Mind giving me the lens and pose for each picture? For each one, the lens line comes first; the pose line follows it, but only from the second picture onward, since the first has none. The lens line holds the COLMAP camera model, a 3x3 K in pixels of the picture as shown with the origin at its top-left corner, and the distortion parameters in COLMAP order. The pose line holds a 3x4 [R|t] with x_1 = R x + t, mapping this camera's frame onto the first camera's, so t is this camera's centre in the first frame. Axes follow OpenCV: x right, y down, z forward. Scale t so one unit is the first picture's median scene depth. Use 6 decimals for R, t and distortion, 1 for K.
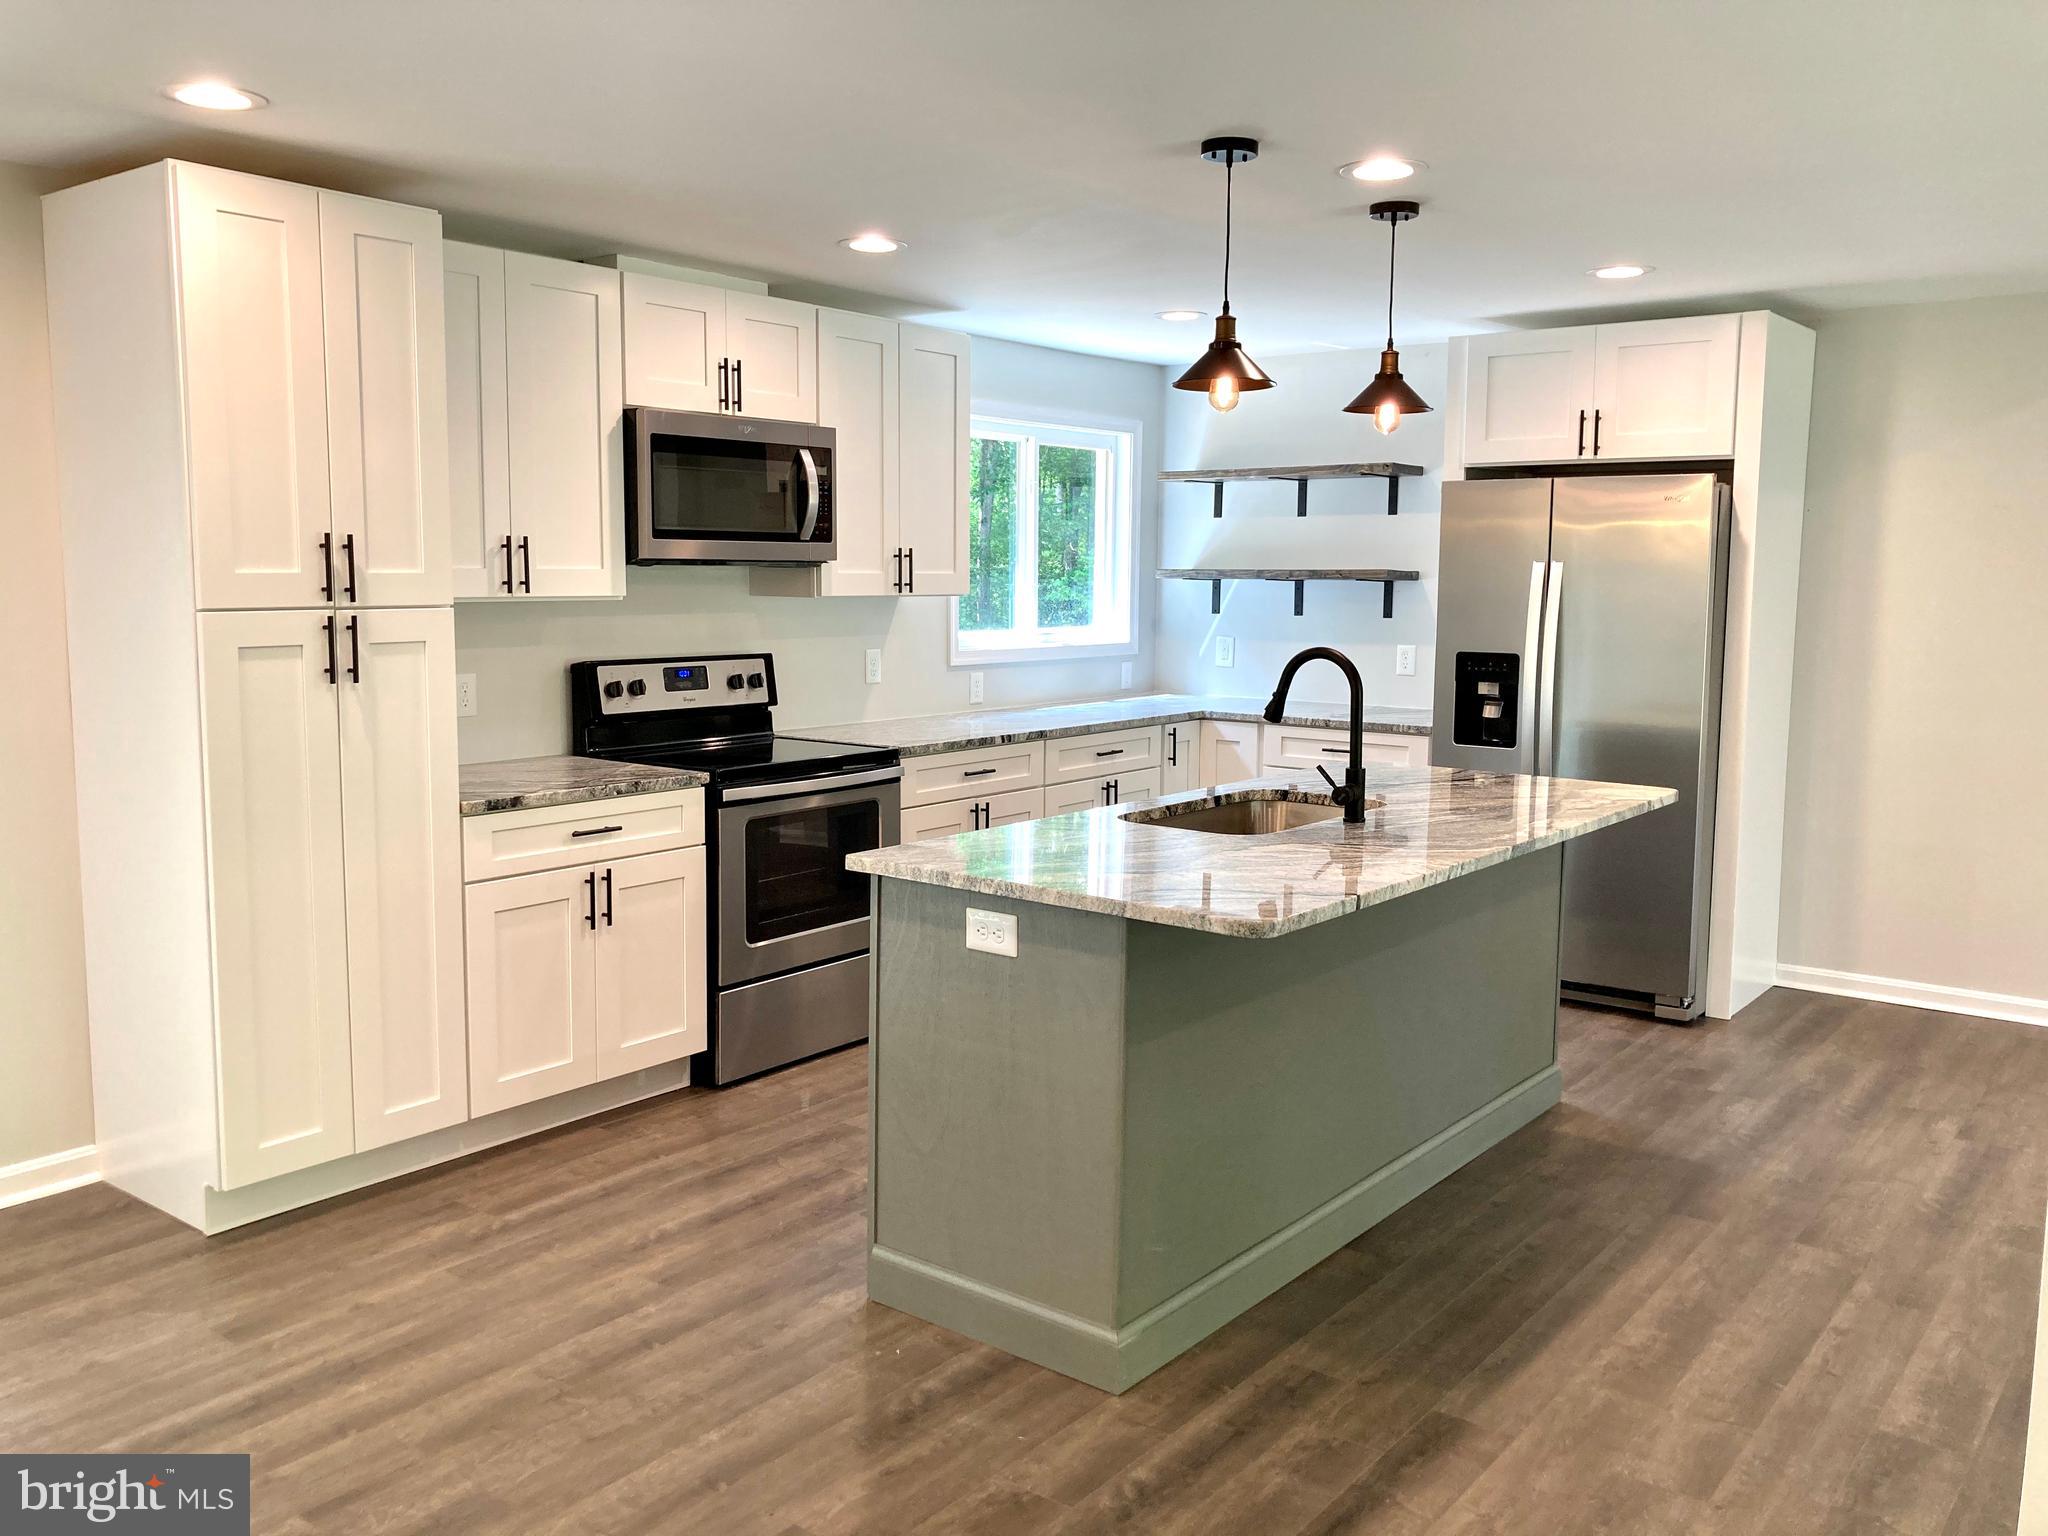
lens RADIAL K [[1664.7, 0, 1016.6], [0, 1664.7, 754.1], [0, 0, 1]] dist [0.043979, -0.049604]
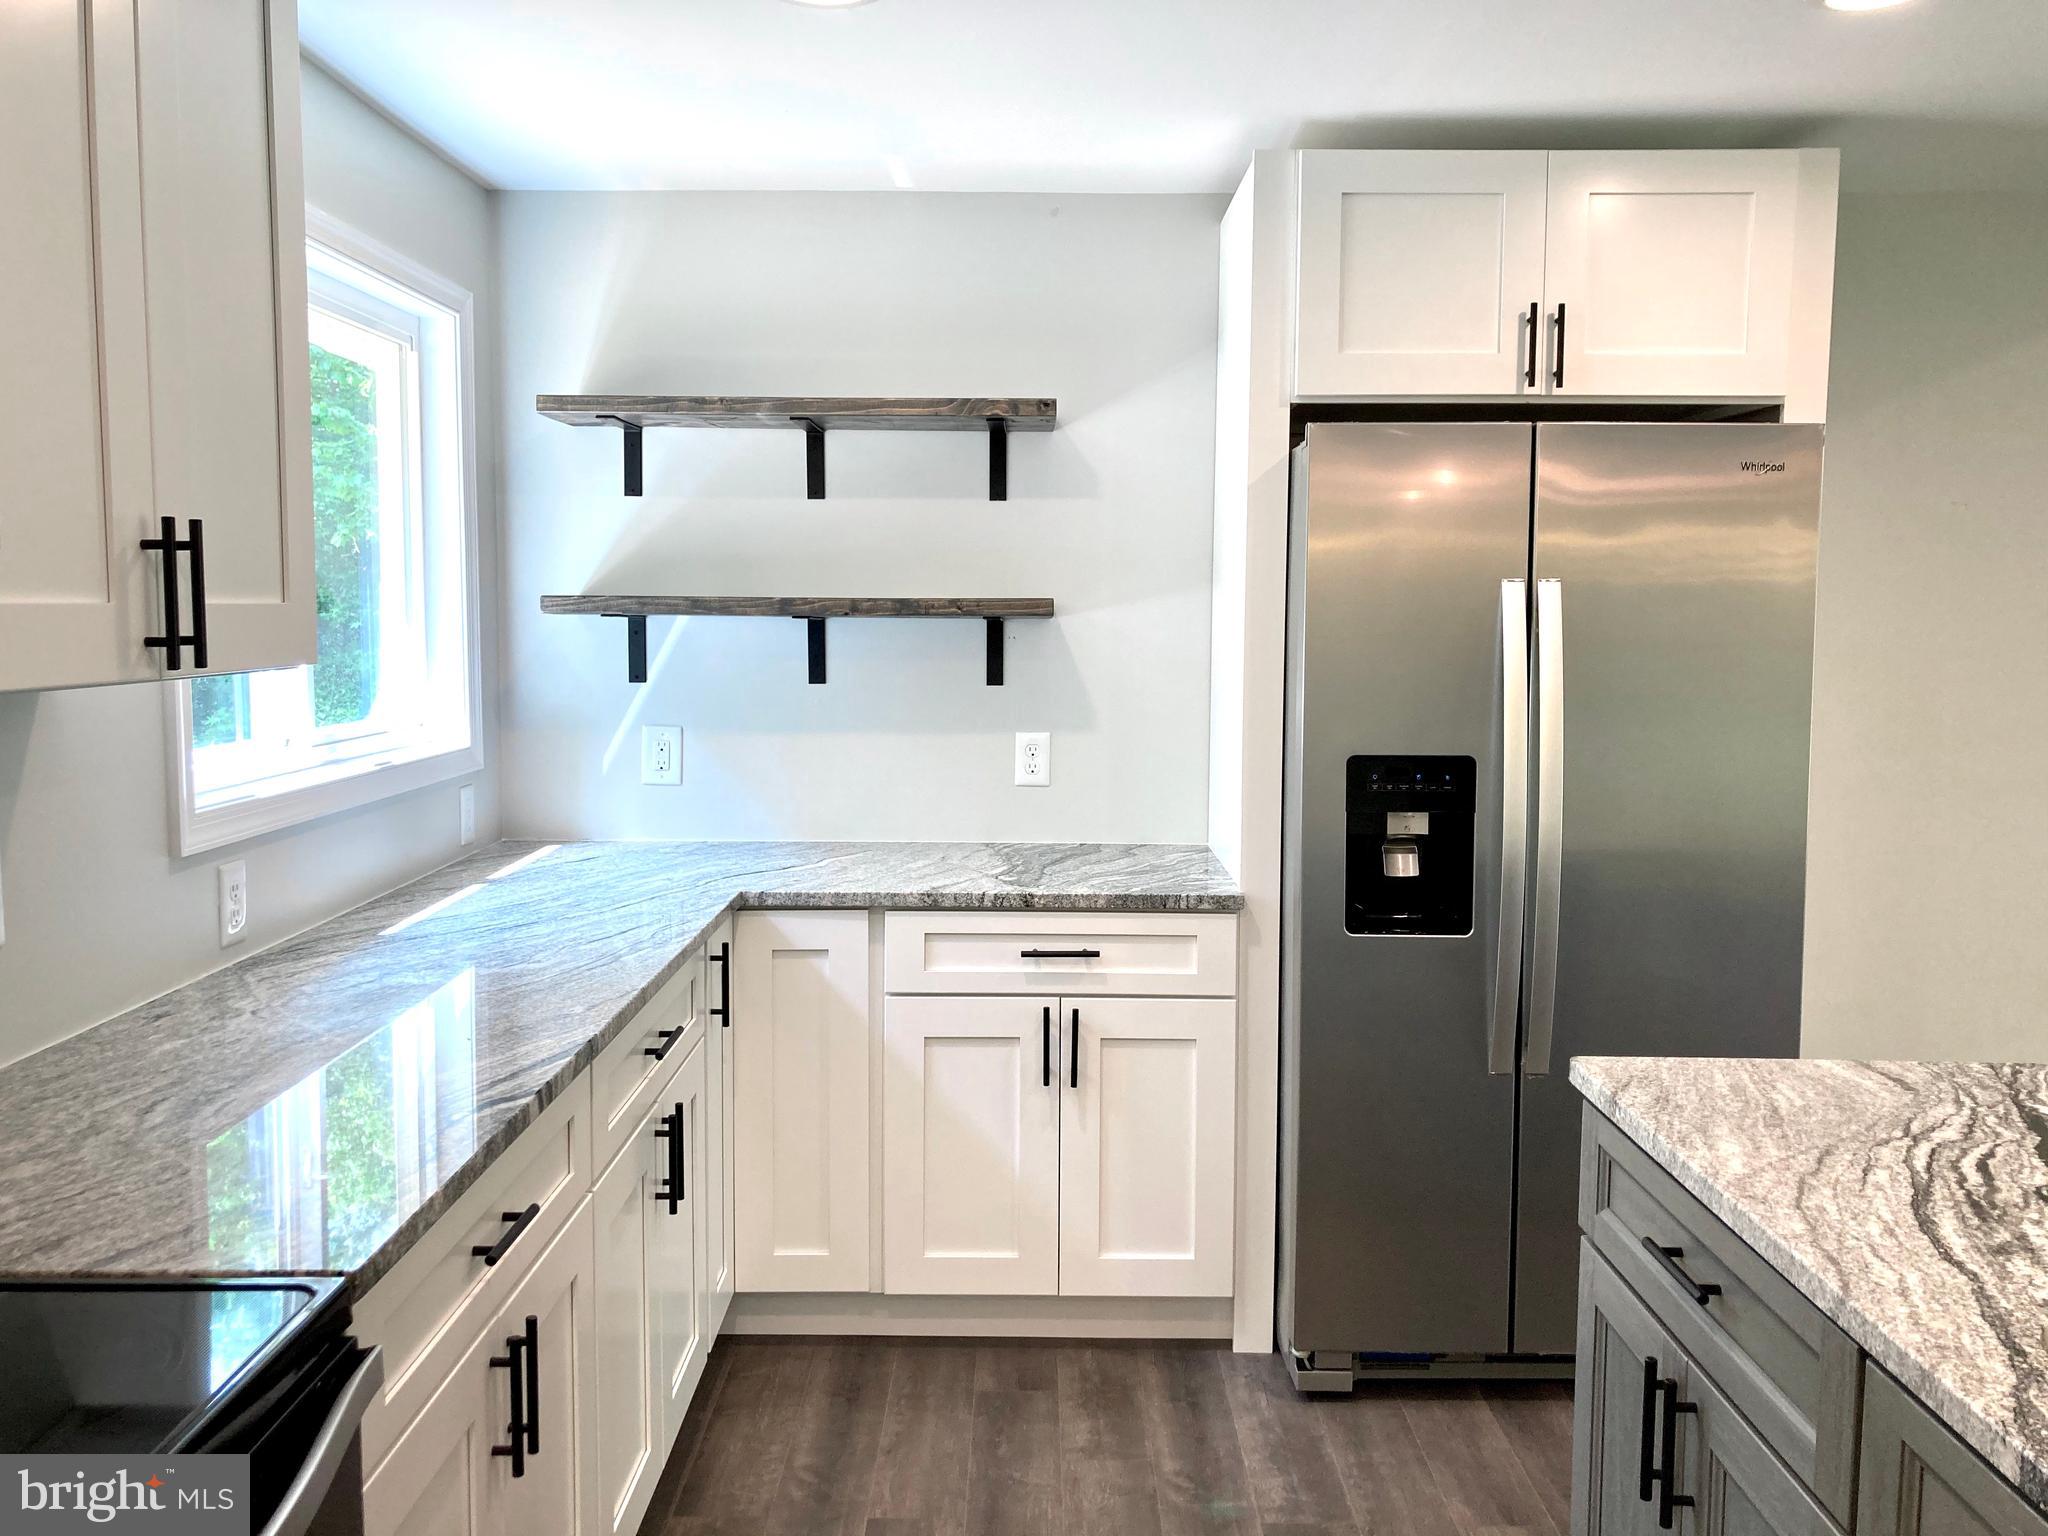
lens RADIAL K [[1664.7, 0, 1036.6], [0, 1664.7, 752.7], [0, 0, 1]] dist [0.043979, -0.049604]
pose [[0.787291, -0.056916, 0.613949, -0.145061], [0.070014, 0.997542, 0.002694, -0.079384], [-0.612594, 0.040864, 0.789341, 0.741337]]
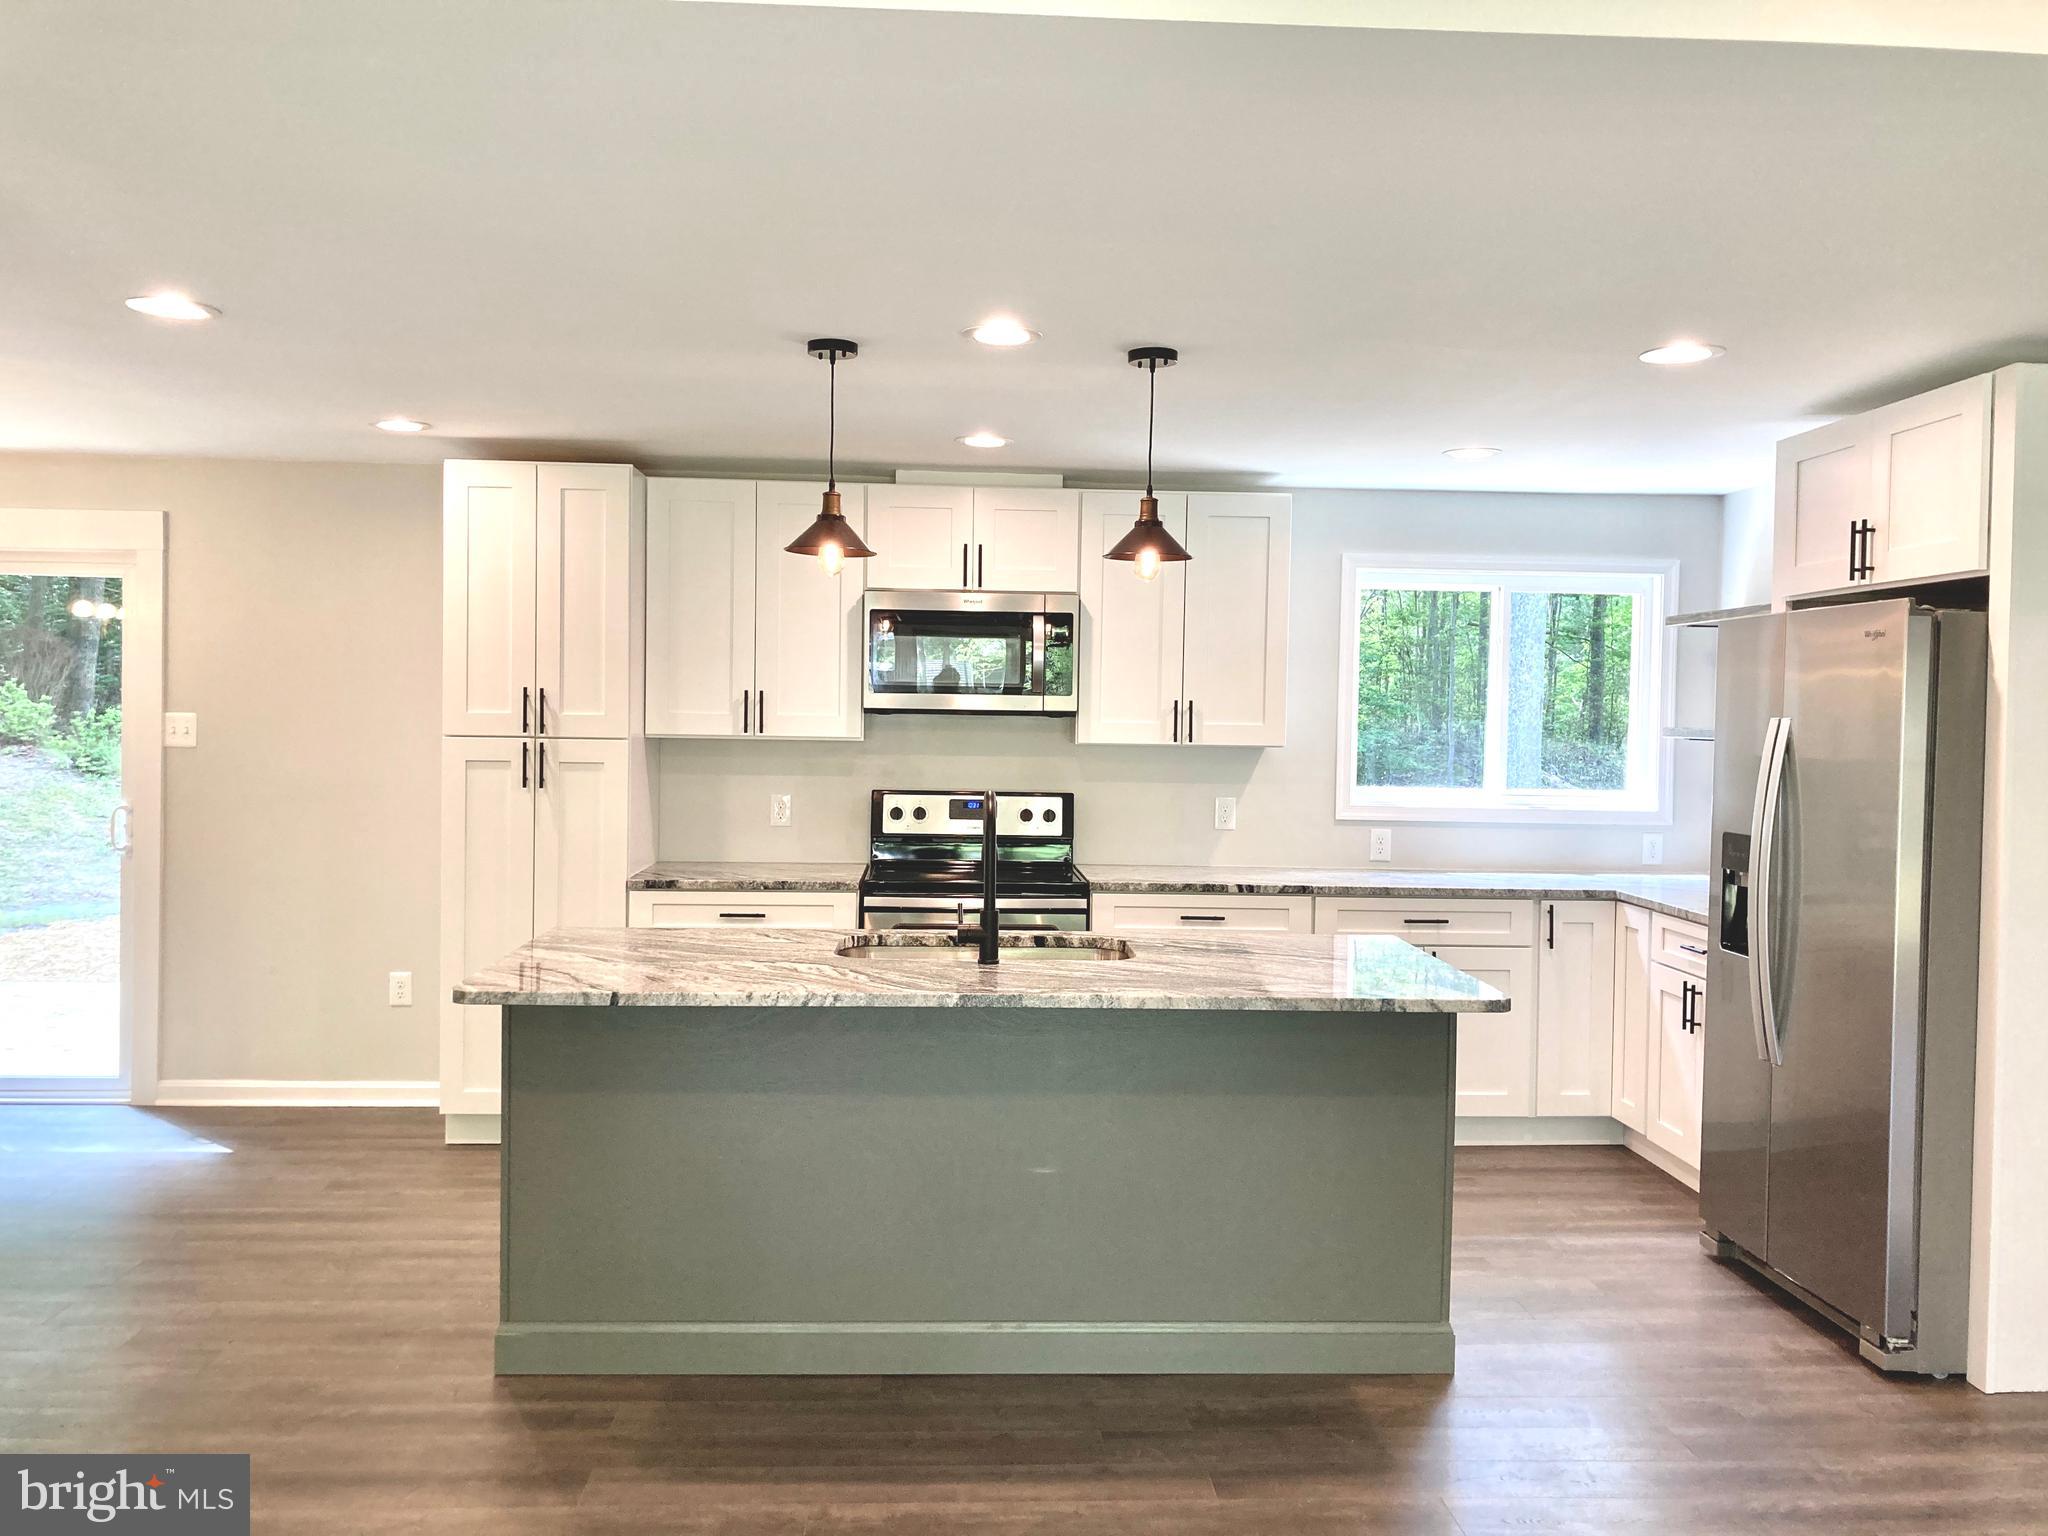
lens RADIAL K [[1664.7, 0, 1027.1], [0, 1664.7, 765.4], [0, 0, 1]] dist [0.043979, -0.049604]
pose [[0.656780, 0.029225, -0.753516, 0.729844], [-0.097243, 0.994188, -0.046199, -0.026381], [0.747786, 0.103616, 0.655804, 0.258270]]
